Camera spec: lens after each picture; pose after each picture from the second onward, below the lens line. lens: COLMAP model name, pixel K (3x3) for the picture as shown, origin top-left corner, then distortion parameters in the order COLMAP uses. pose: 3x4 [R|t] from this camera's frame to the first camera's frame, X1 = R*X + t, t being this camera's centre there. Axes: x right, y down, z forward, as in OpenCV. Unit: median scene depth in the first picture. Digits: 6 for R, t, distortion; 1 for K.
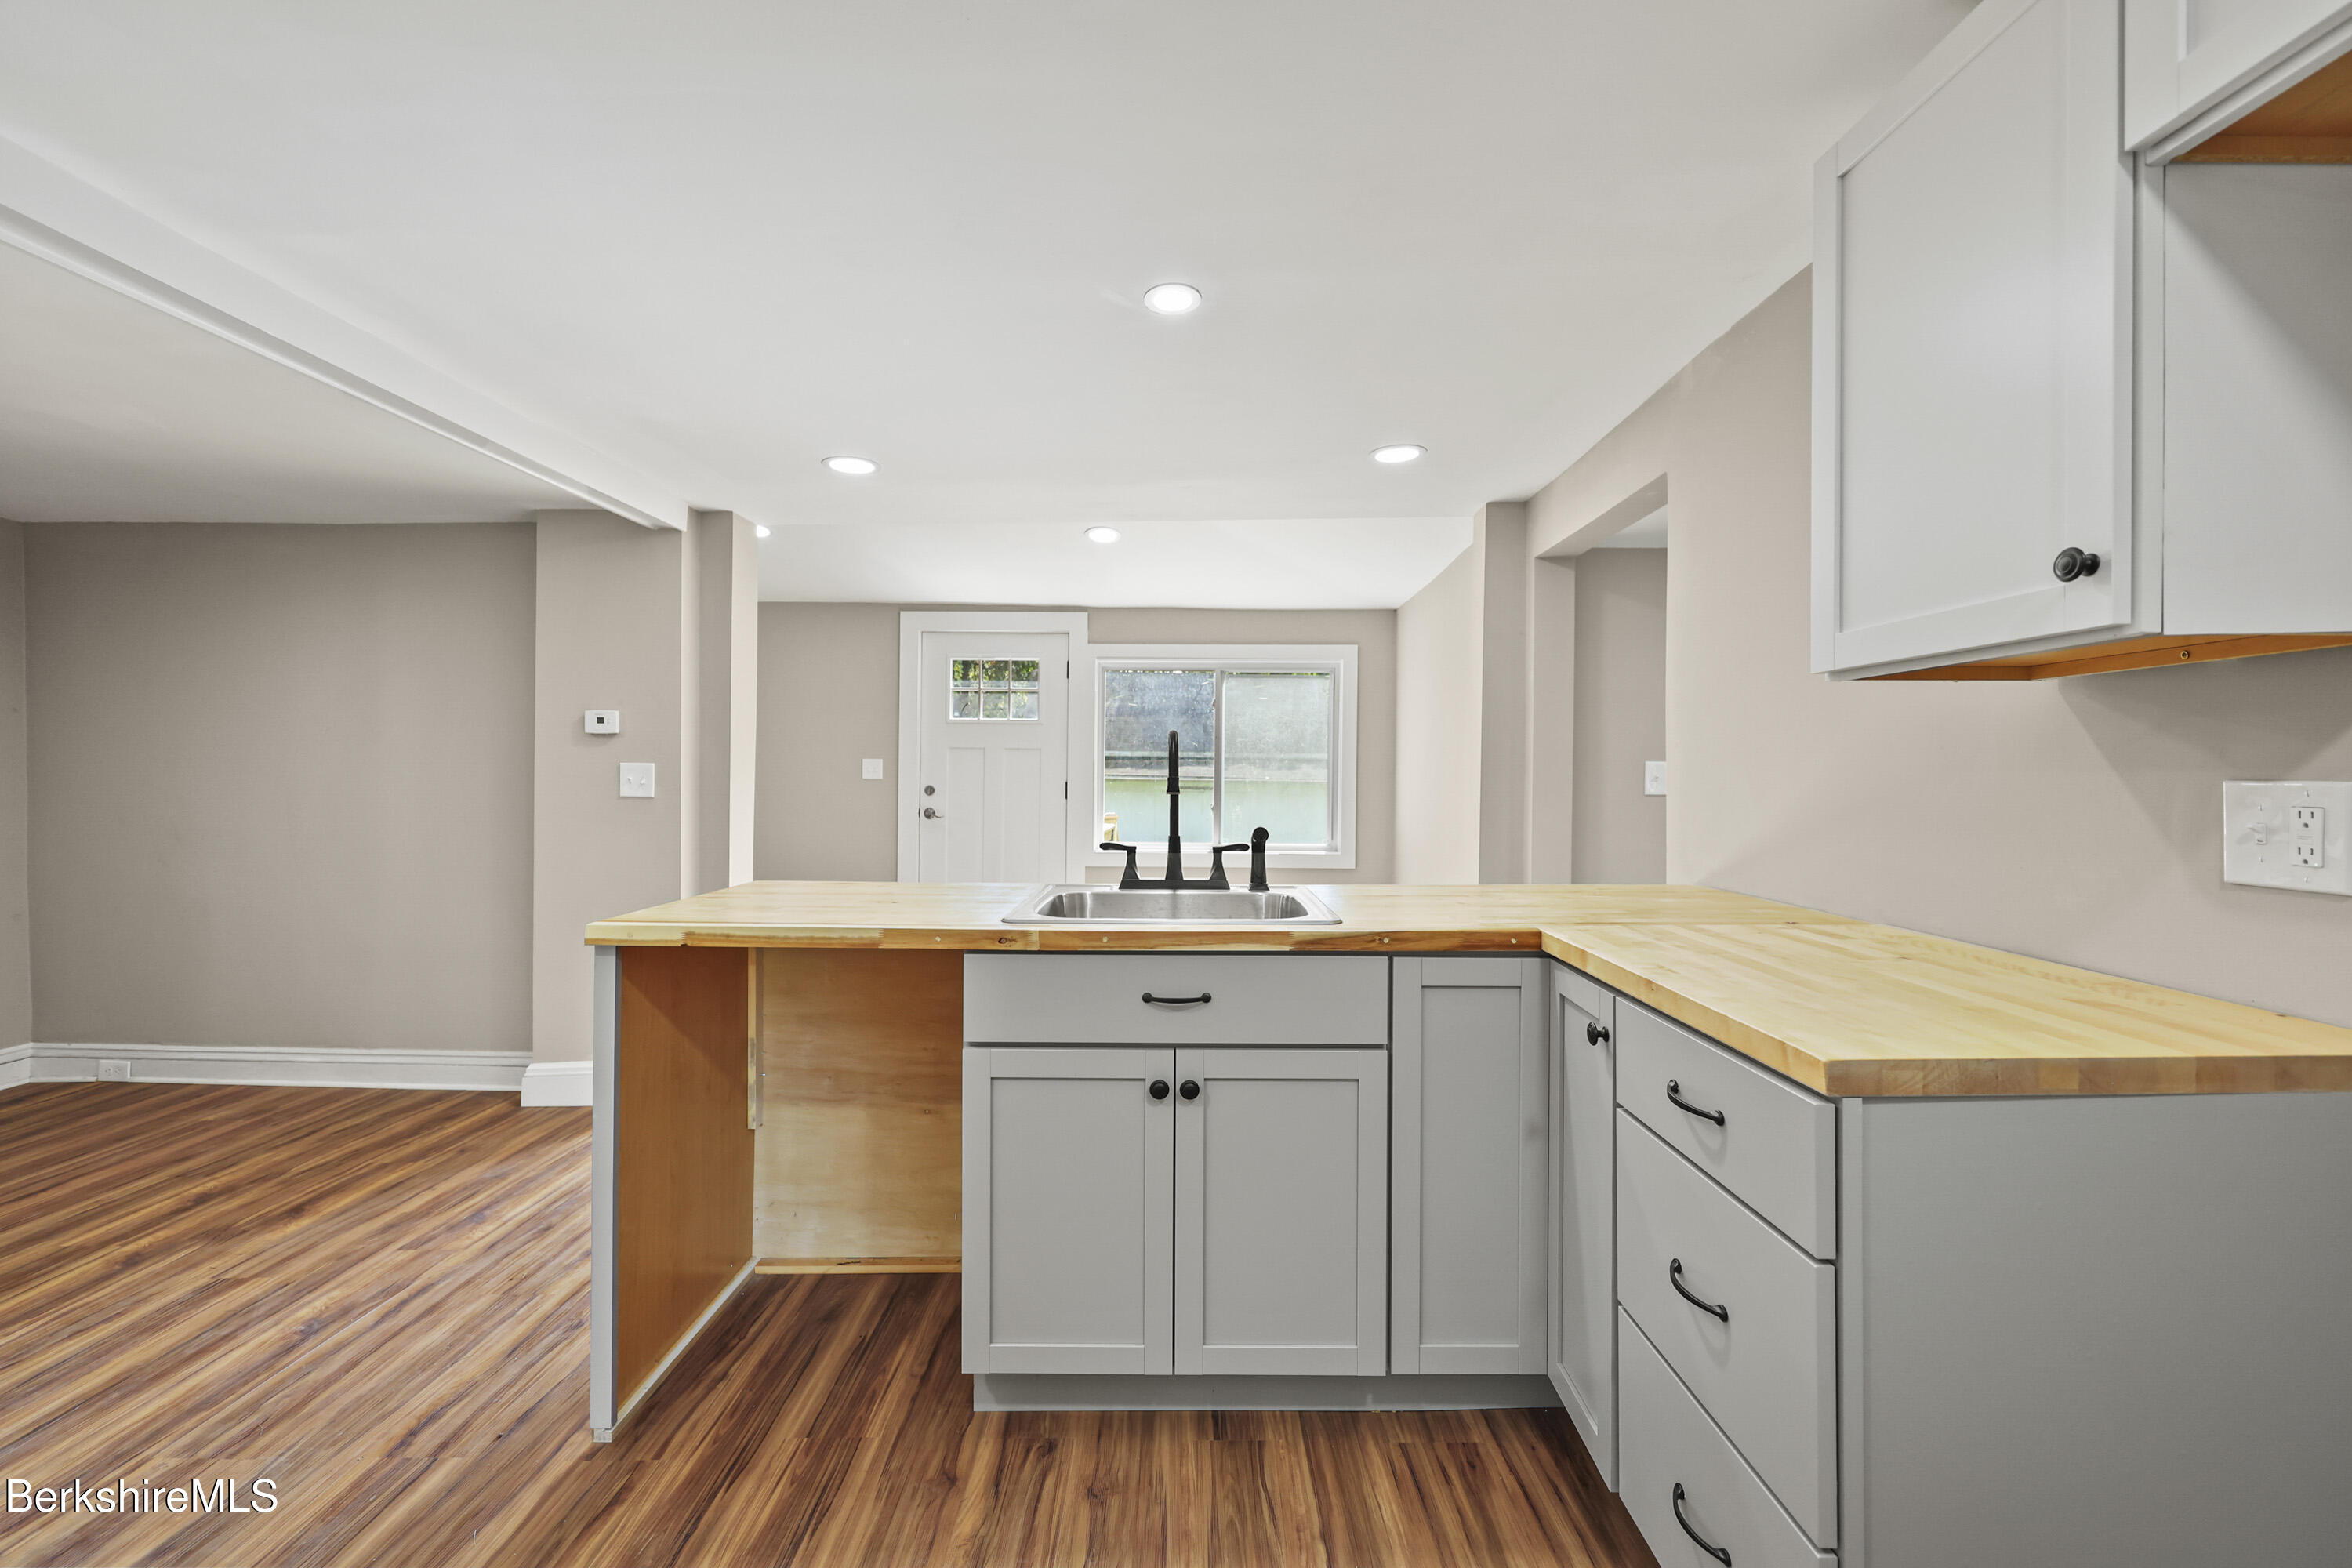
lens RADIAL K [[928.1, 0, 1199.3], [0, 928.1, 774.0], [0, 0, 1]] dist [0.000617, 0.000063]
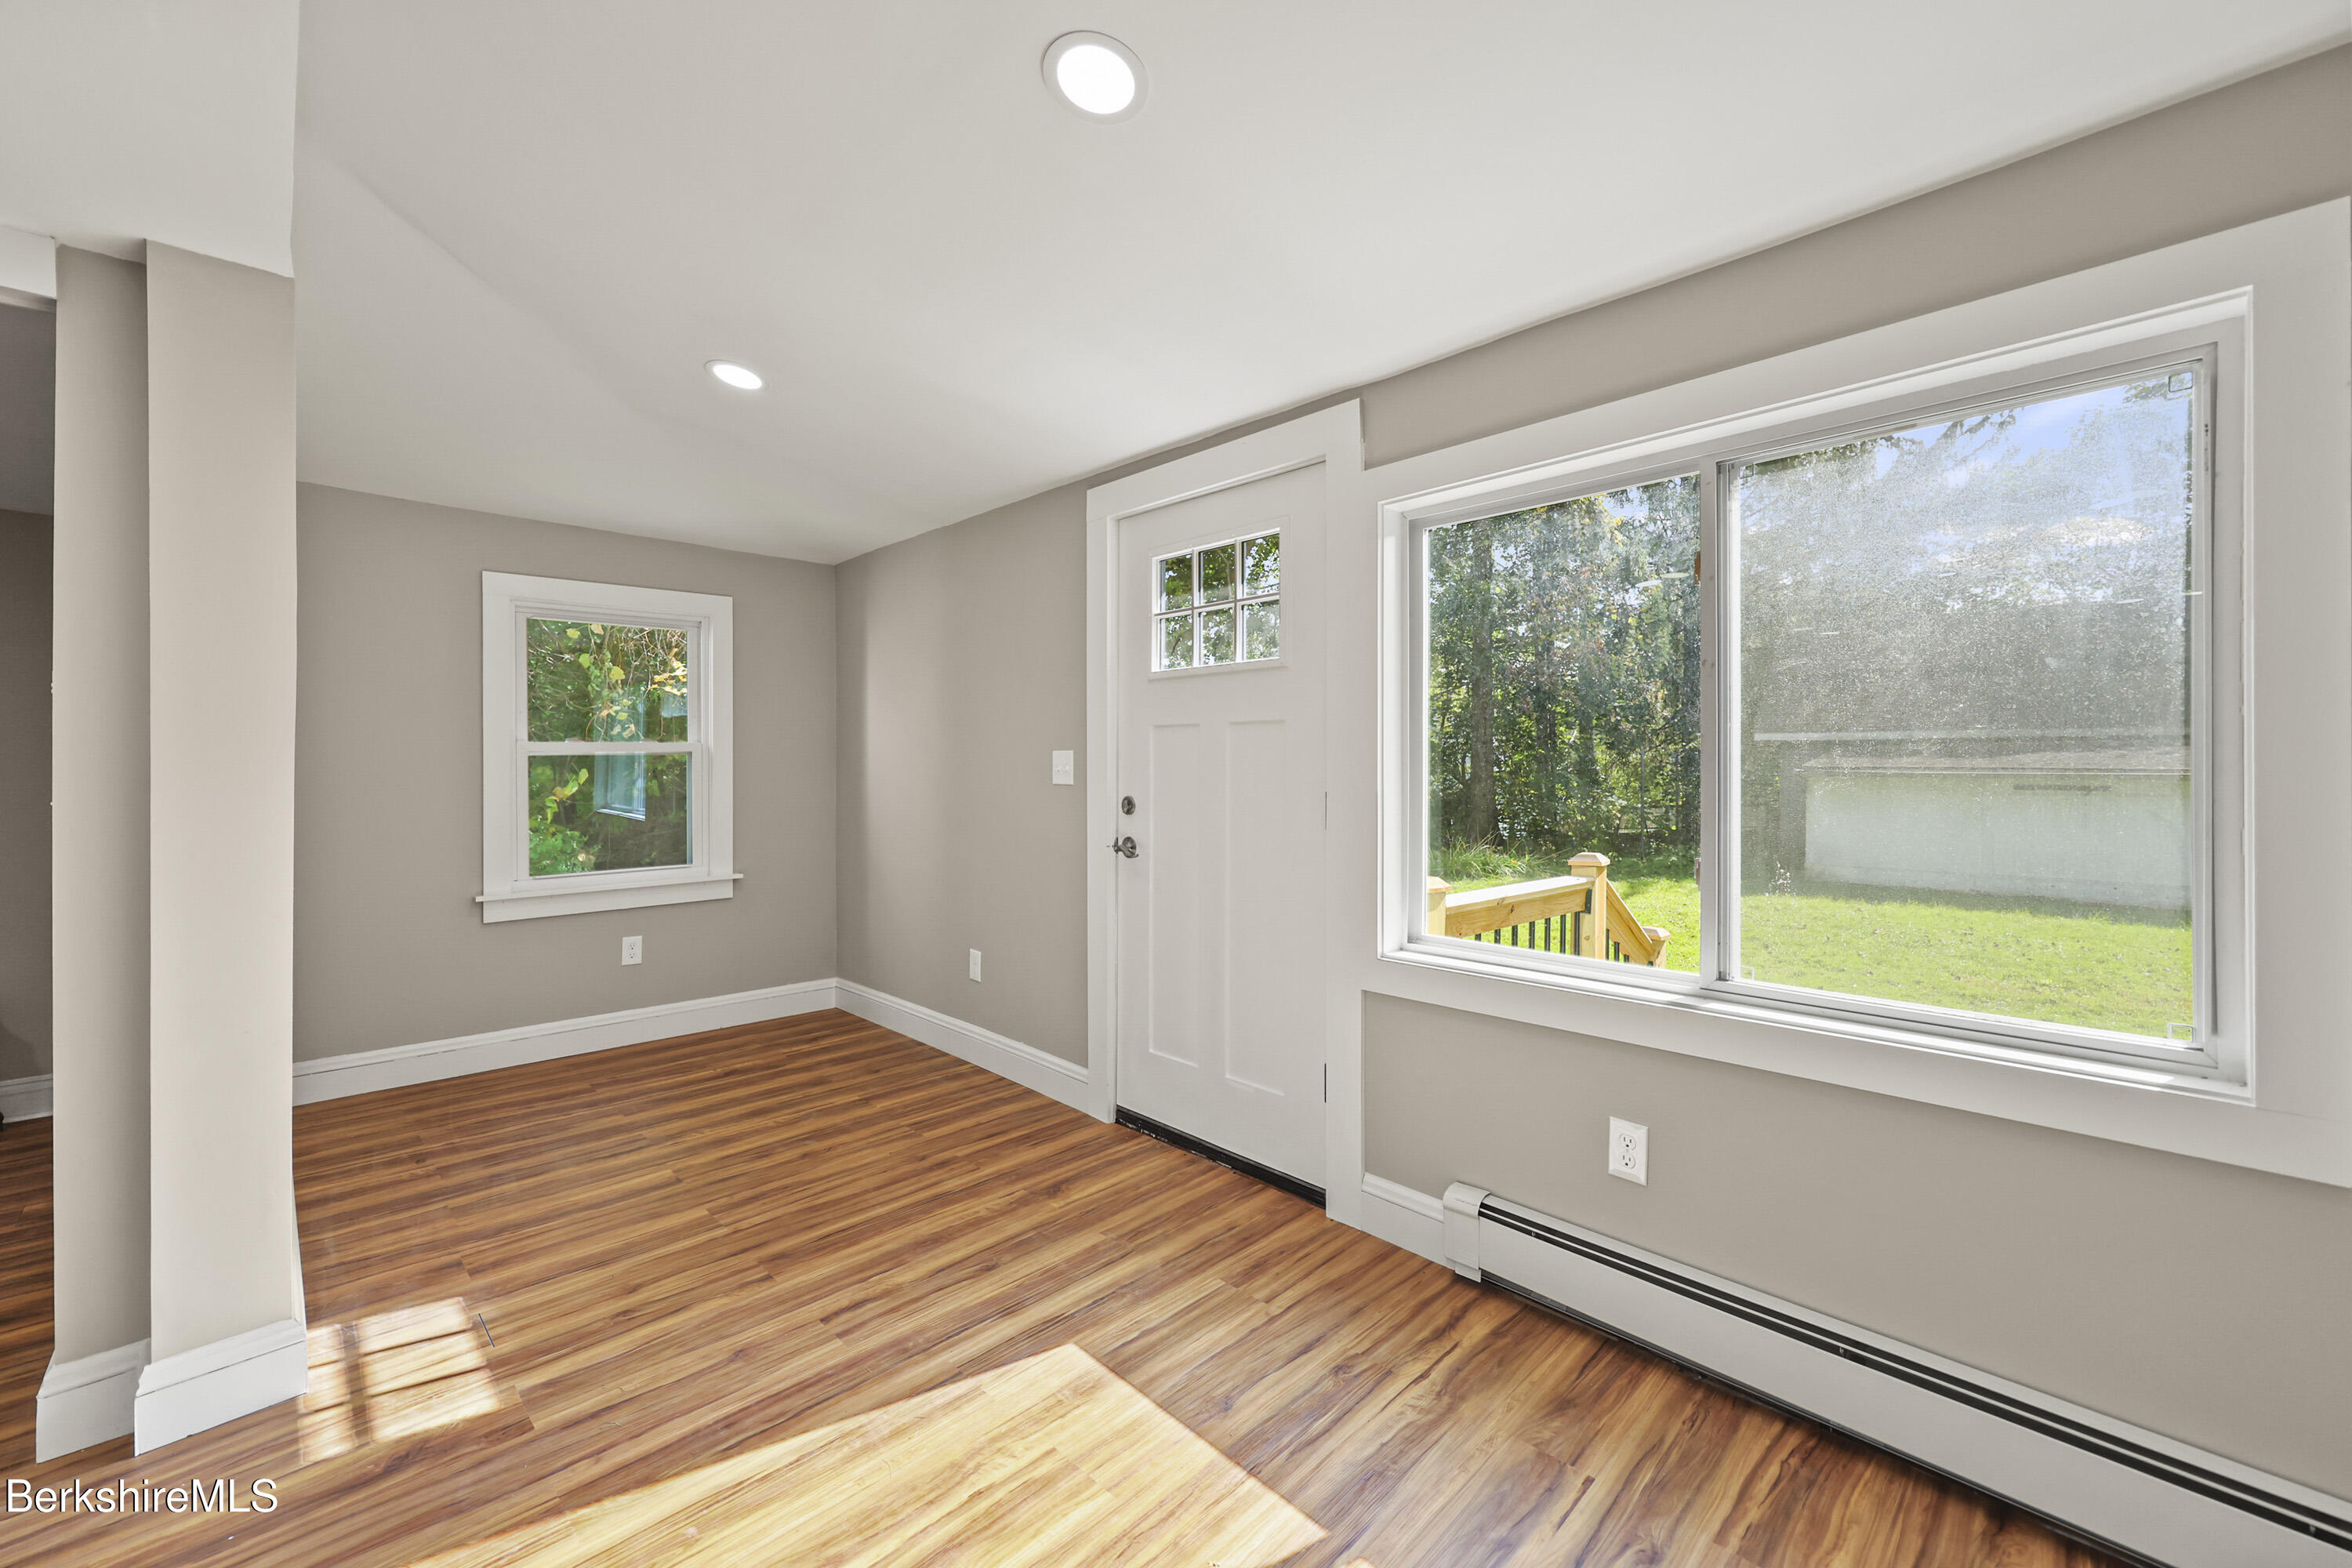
lens RADIAL K [[956.7, 0, 1169.6], [0, 956.7, 796.6], [0, 0, 1]] dist [0.000887, 0.000174]
pose [[0.681500, 0.013960, -0.731685, 0.320708], [0.005719, 0.999686, 0.024400, -0.003283], [0.731796, -0.020814, 0.681206, 1.393218]]
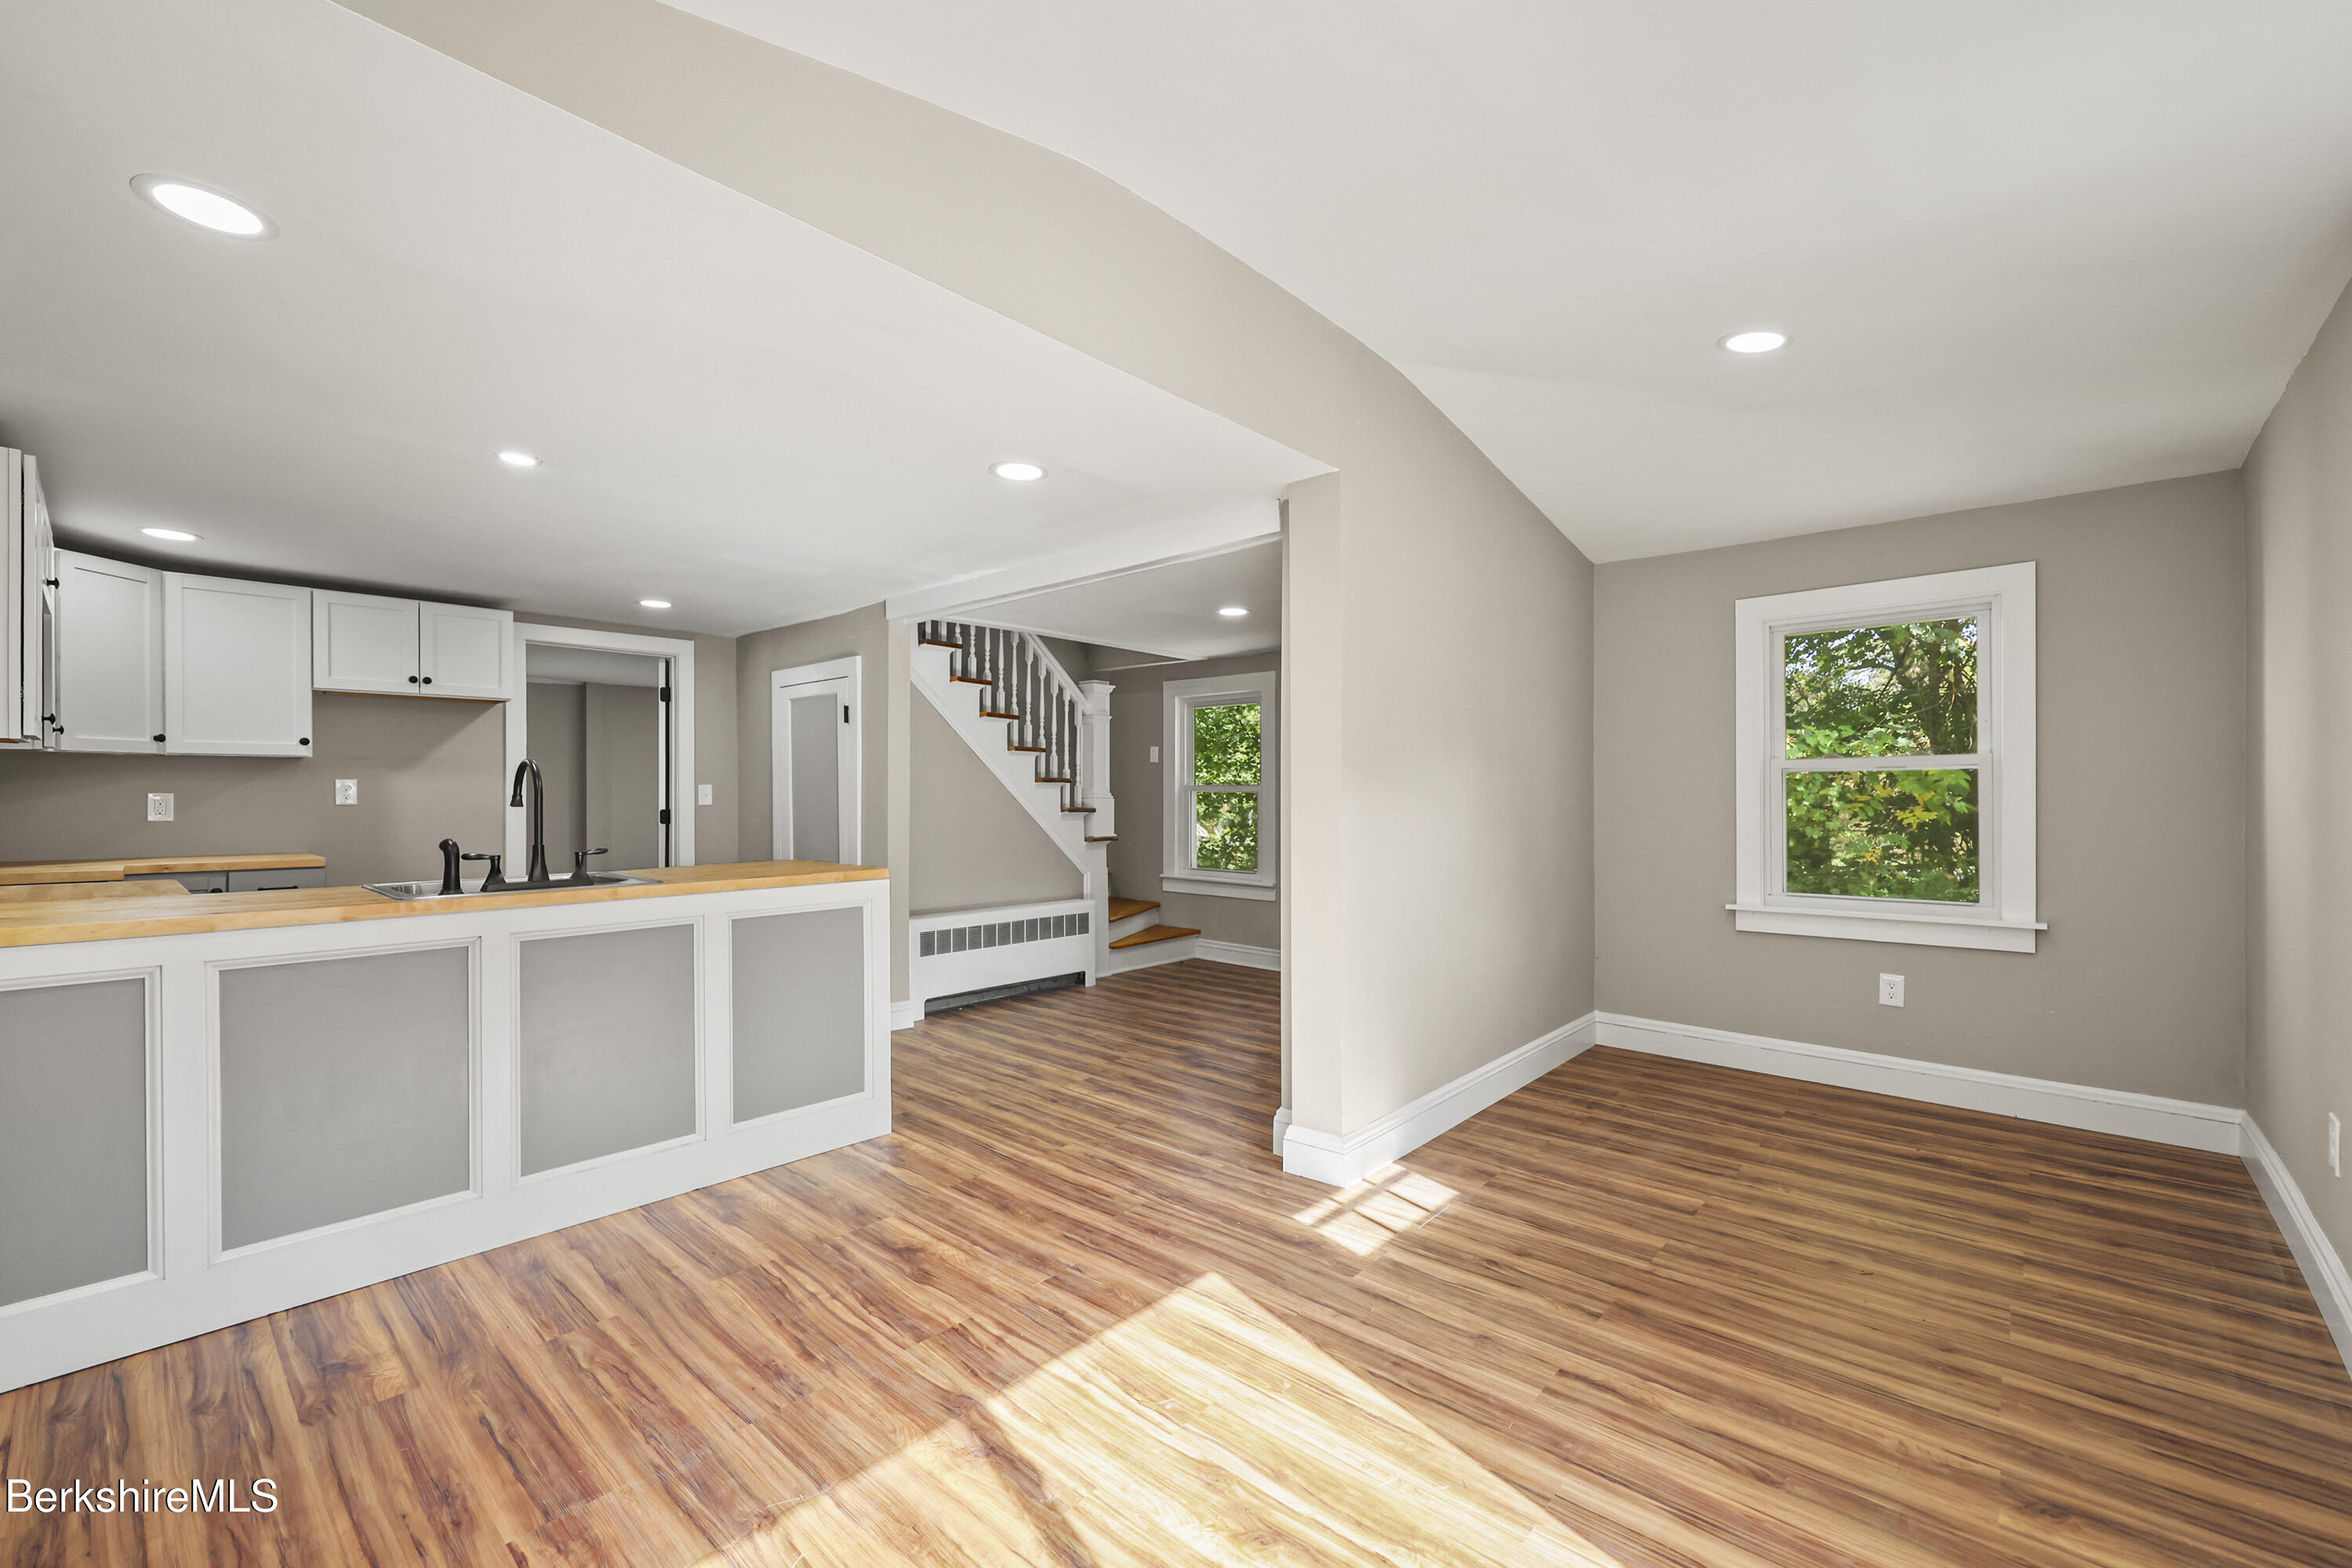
lens RADIAL K [[938.7, 0, 1176.0], [0, 938.7, 784.0], [0, 0, 1]] dist [-0.000061, -0.000029]
pose [[-0.680346, -0.008058, -0.732847, 0.284031], [-0.004318, 0.999966, -0.006986, -0.005769], [0.732878, -0.001588, -0.680358, 2.337862]]
